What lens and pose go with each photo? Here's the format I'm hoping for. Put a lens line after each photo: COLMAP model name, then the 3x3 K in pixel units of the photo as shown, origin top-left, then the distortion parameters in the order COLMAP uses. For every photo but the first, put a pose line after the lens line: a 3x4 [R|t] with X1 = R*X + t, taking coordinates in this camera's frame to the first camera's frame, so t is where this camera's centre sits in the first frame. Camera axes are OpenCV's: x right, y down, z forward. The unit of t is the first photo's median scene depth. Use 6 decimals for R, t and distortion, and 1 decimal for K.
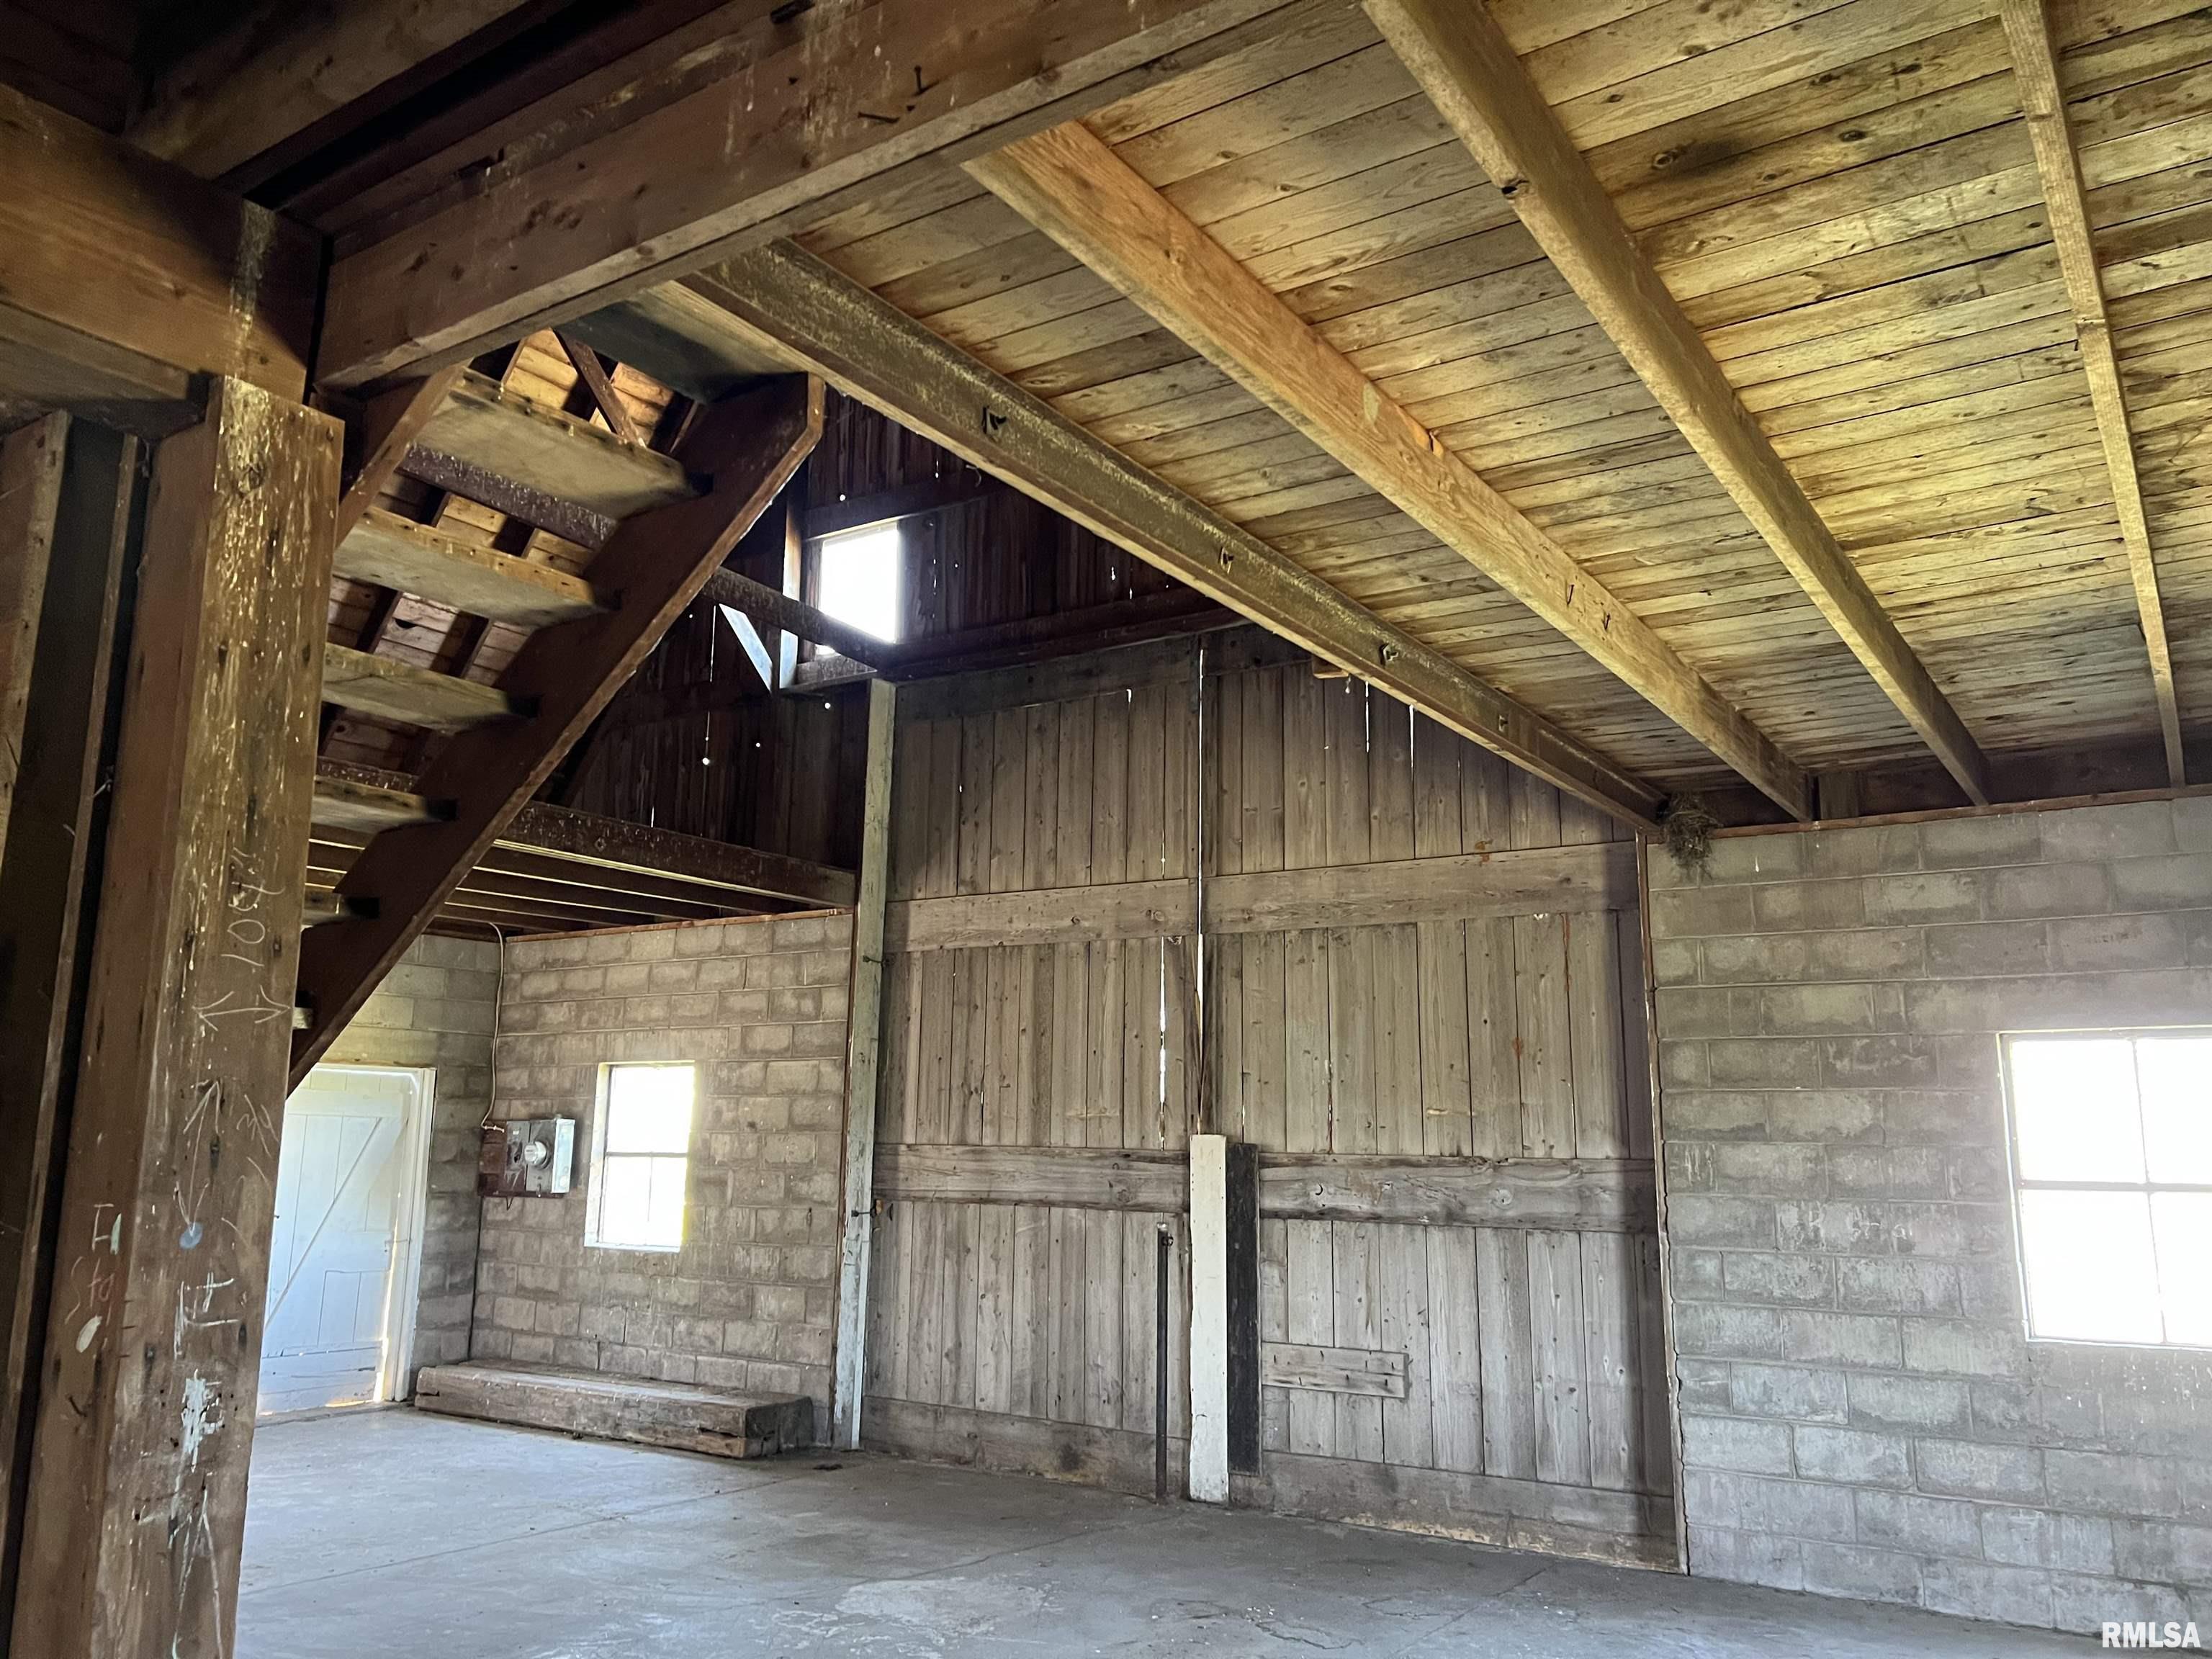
lens RADIAL K [[1673.8, 0, 1105.1], [0, 1673.8, 834.9], [0, 0, 1]] dist [0.022994, 0.006178]
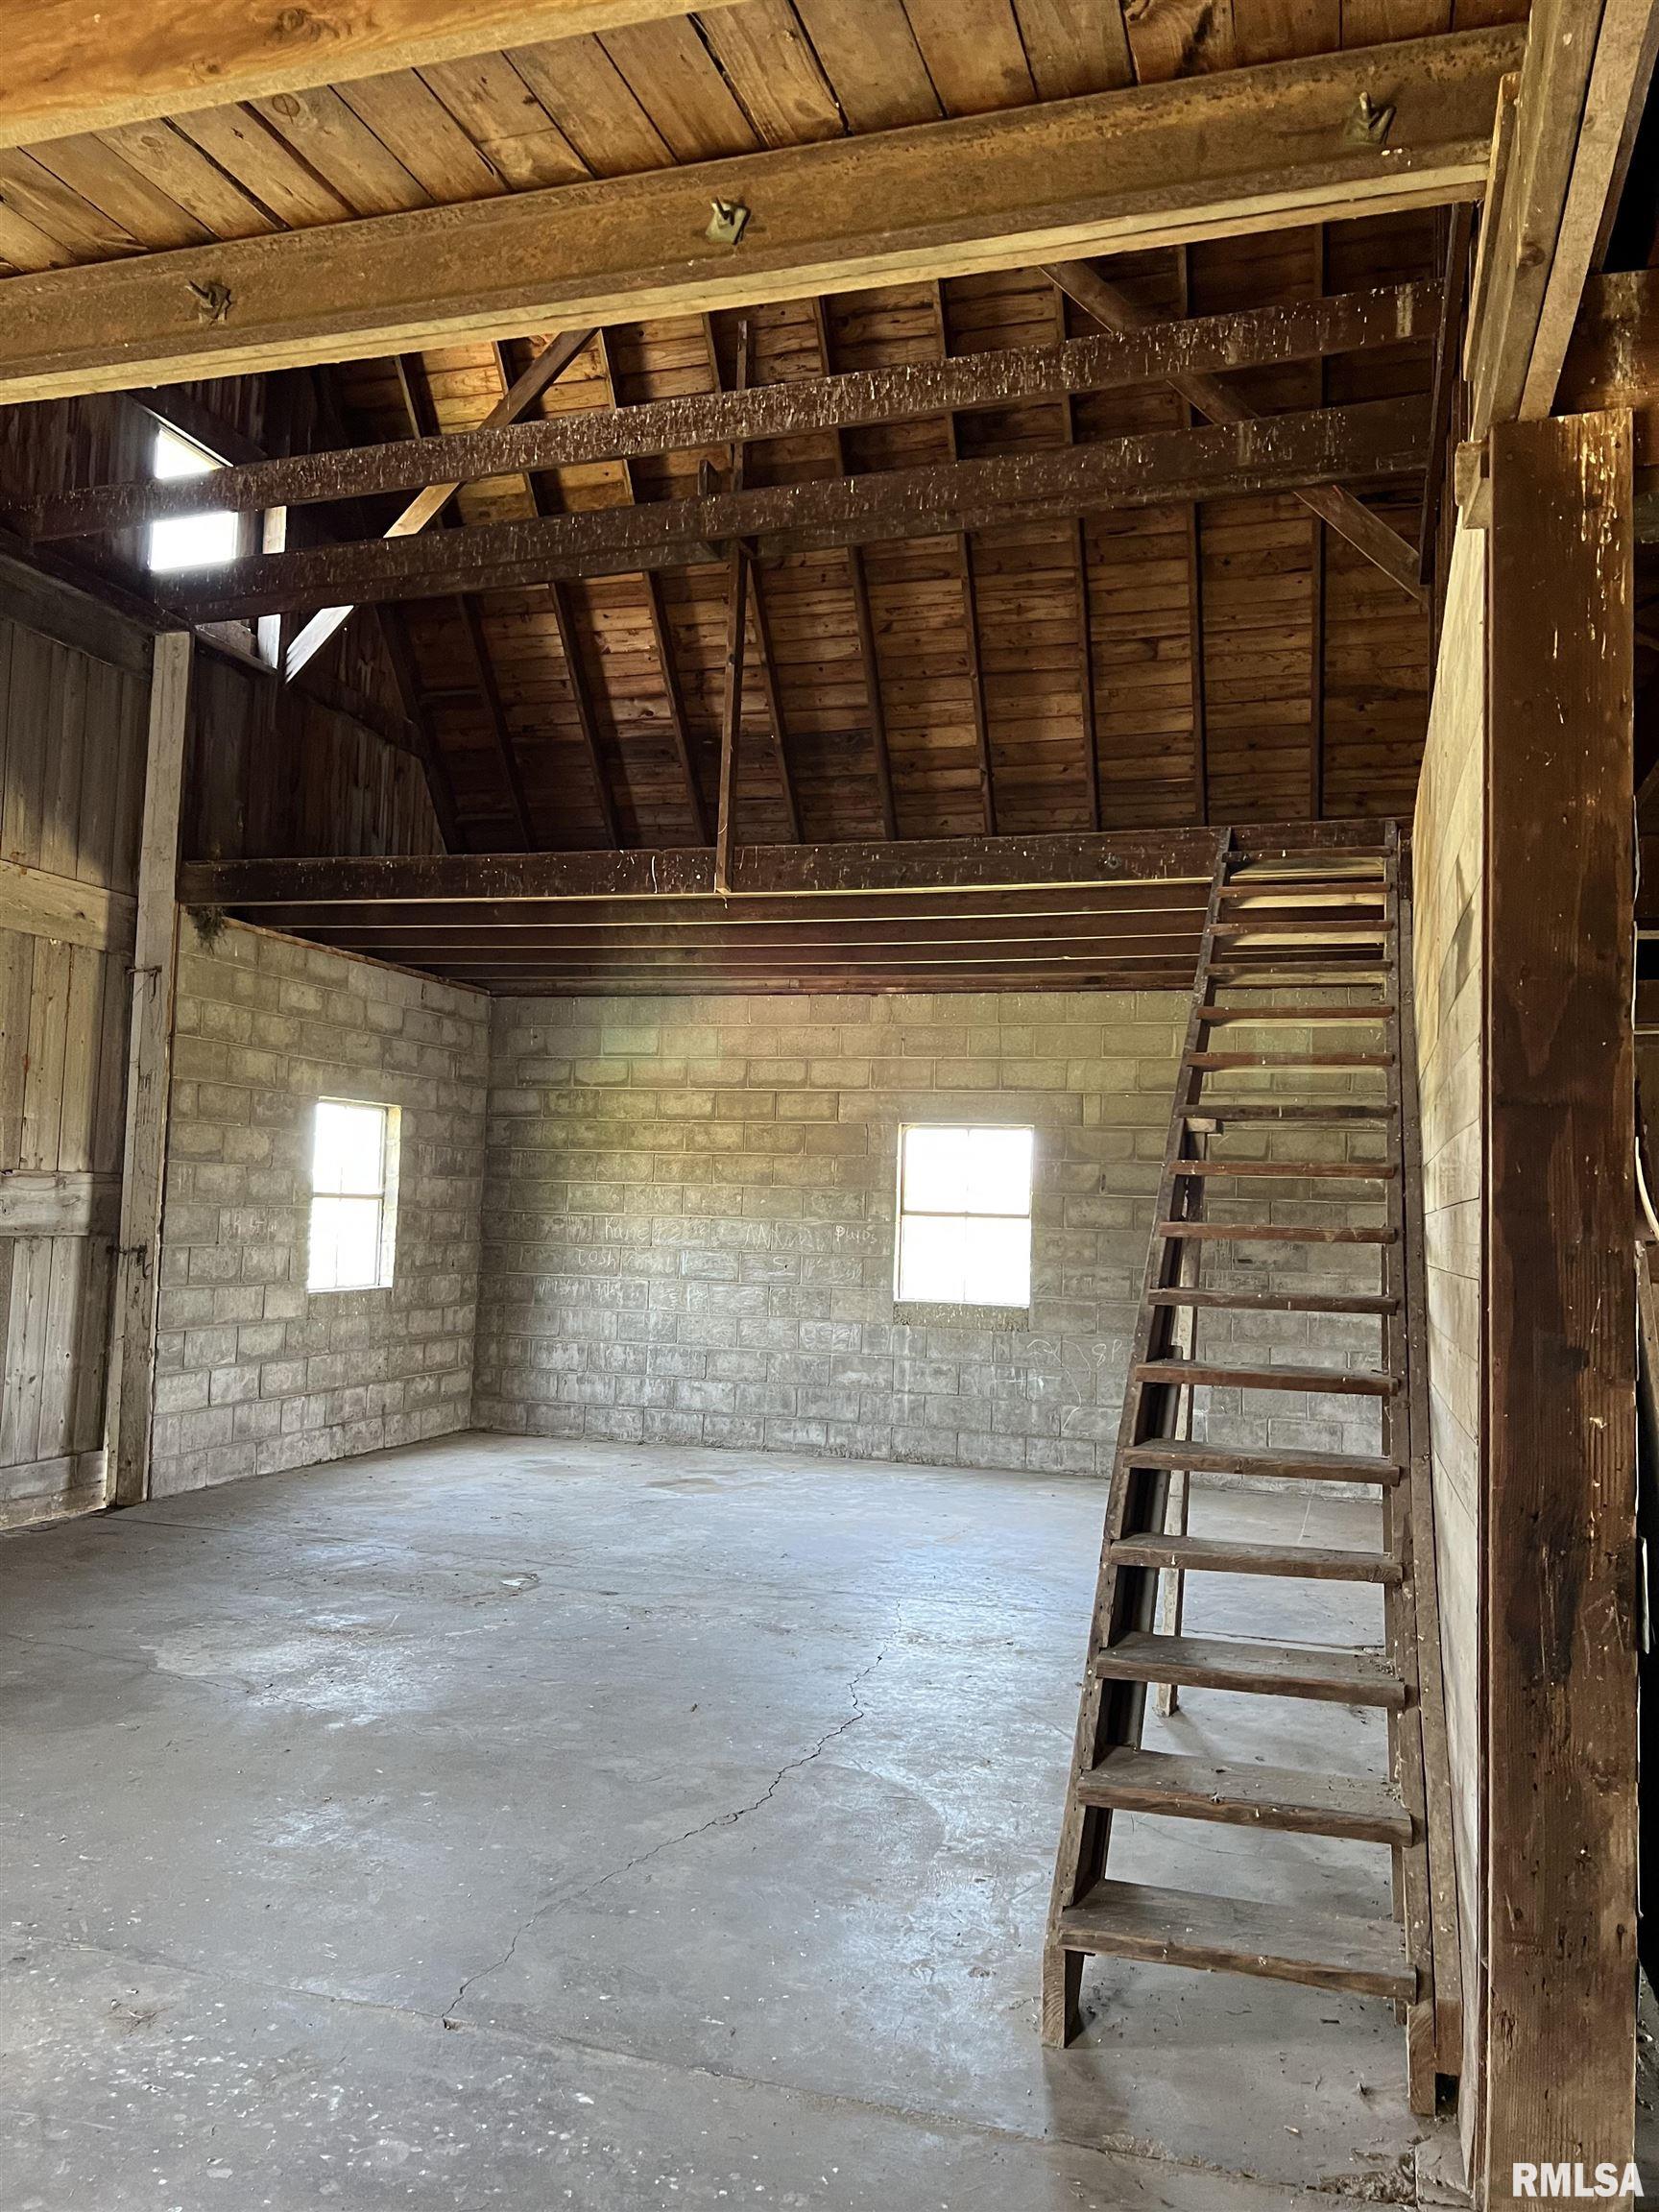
lens RADIAL K [[1673.8, 0, 826.6], [0, 1673.8, 1095.3], [0, 0, 1]] dist [0.022994, 0.006178]
pose [[-0.281664, 0.039131, 0.958715, -0.992508], [-0.223575, 0.968989, -0.105235, 0.163794], [-0.933102, -0.243985, -0.264181, 0.920490]]
